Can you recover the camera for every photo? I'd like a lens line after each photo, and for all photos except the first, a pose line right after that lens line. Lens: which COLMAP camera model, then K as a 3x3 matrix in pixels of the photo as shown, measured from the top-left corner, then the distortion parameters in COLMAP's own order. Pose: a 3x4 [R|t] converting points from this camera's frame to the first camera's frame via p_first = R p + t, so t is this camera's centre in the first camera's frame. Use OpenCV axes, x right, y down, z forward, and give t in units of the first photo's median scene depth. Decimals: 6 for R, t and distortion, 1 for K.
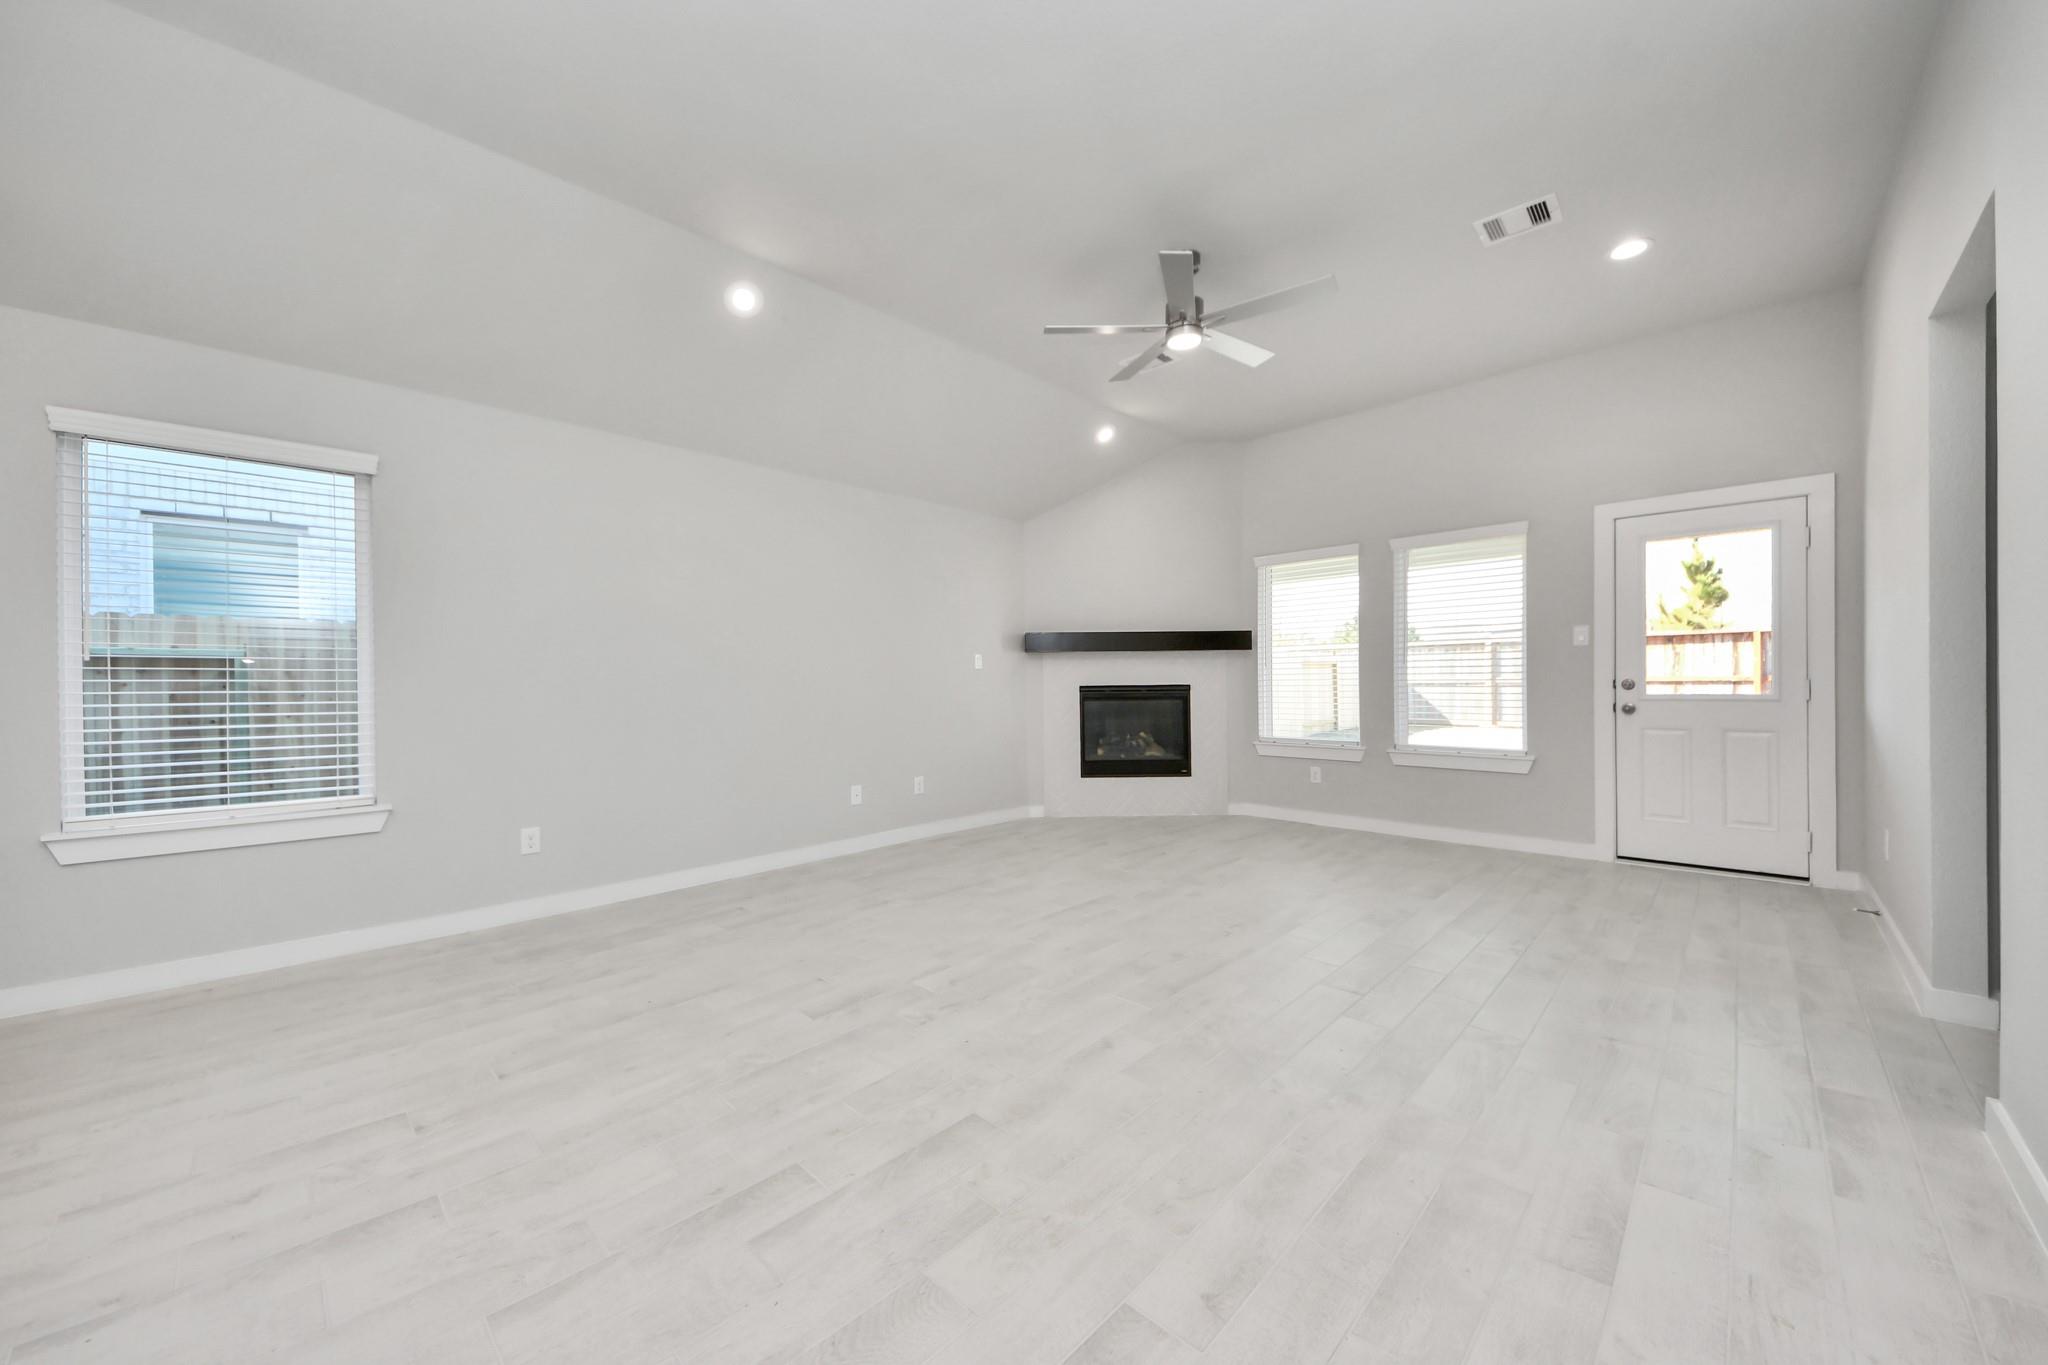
lens RADIAL K [[729.2, 0, 1018.4], [0, 729.2, 692.2], [0, 0, 1]] dist [0.019236, -0.012068]
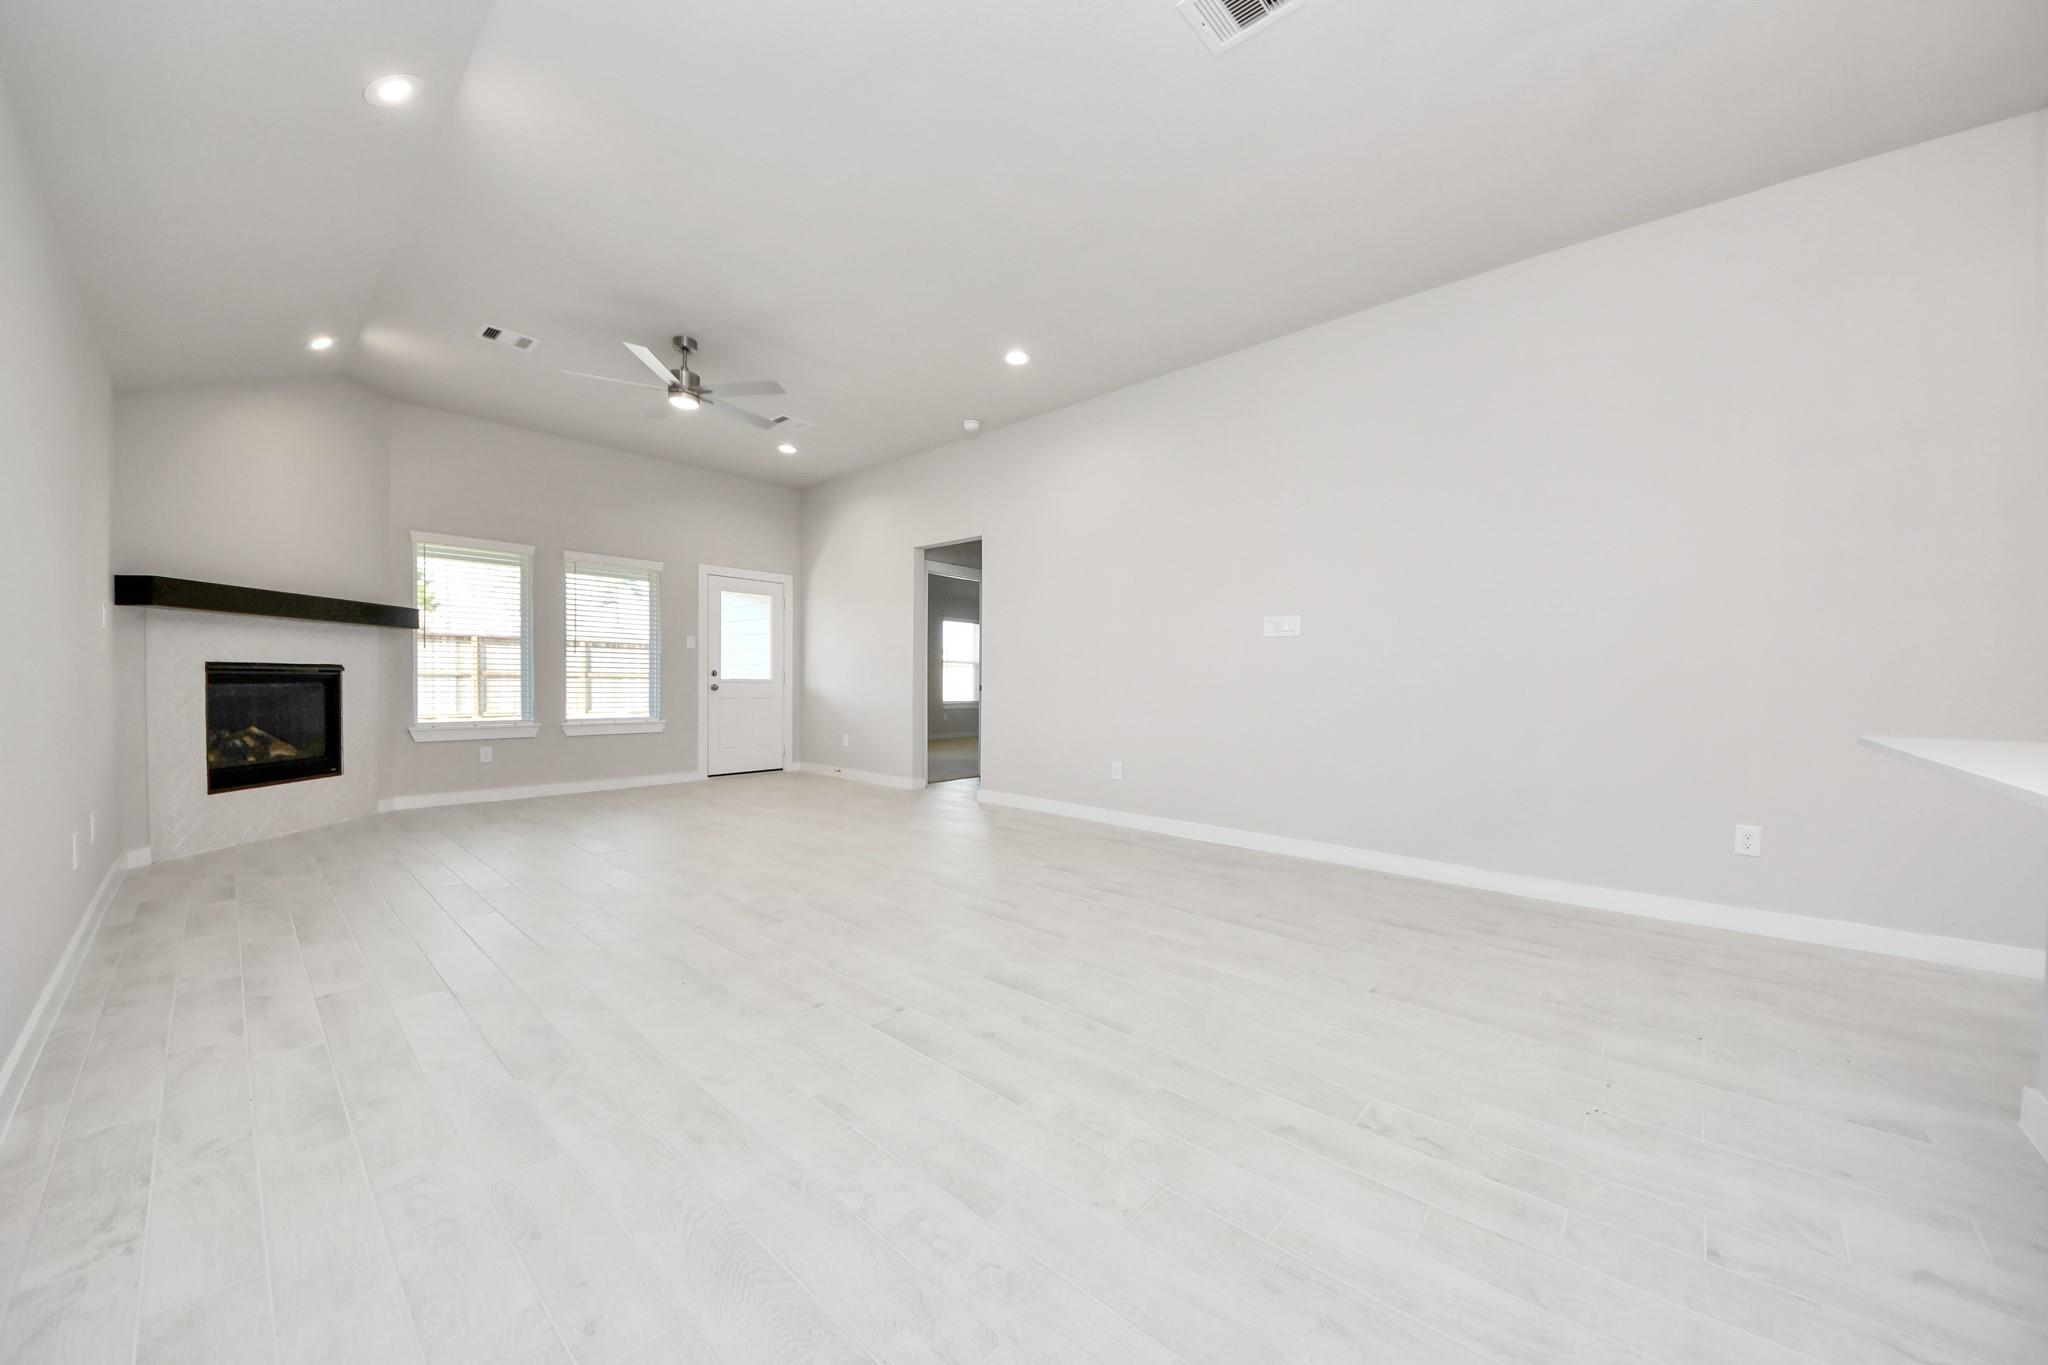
lens RADIAL K [[729.2, 0, 1018.4], [0, 729.2, 692.2], [0, 0, 1]] dist [0.019236, -0.012068]
pose [[-0.034765, -0.006393, 0.999375, -0.773111], [0.001482, 0.999978, 0.006449, 0.020464], [-0.999394, 0.001706, -0.034755, 0.315448]]
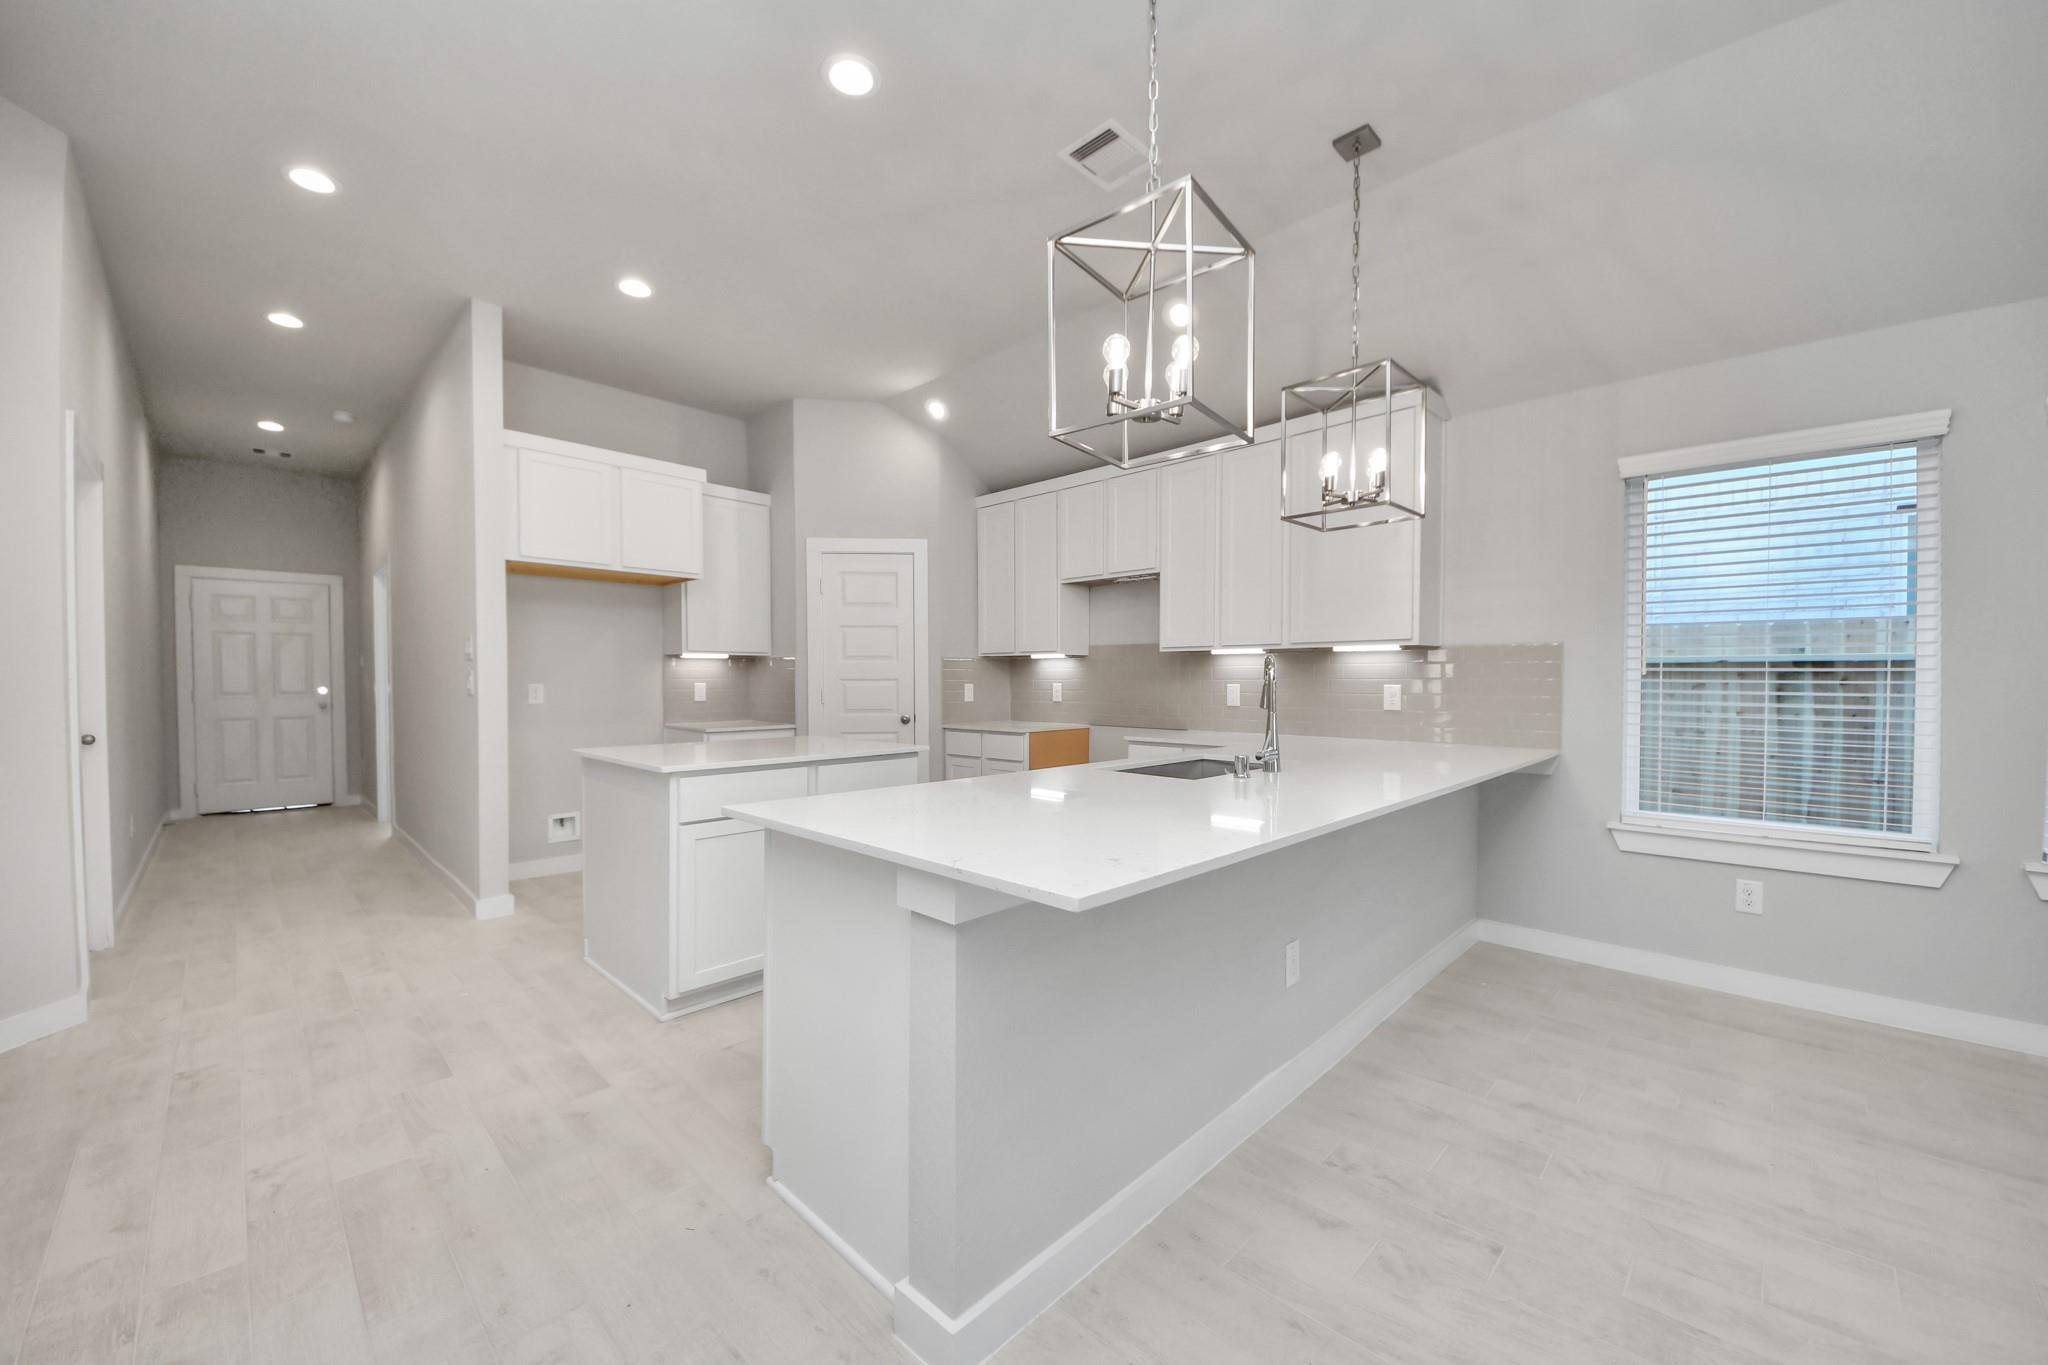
lens RADIAL K [[780.2, 0, 1027.8], [0, 780.2, 693.8], [0, 0, 1]] dist [0.000095, -0.000116]
pose [[0.004091, 0.028839, -0.999576, -0.190504], [-0.012151, 0.999512, 0.028787, -0.017439], [0.999918, 0.012028, 0.004439, -0.152128]]
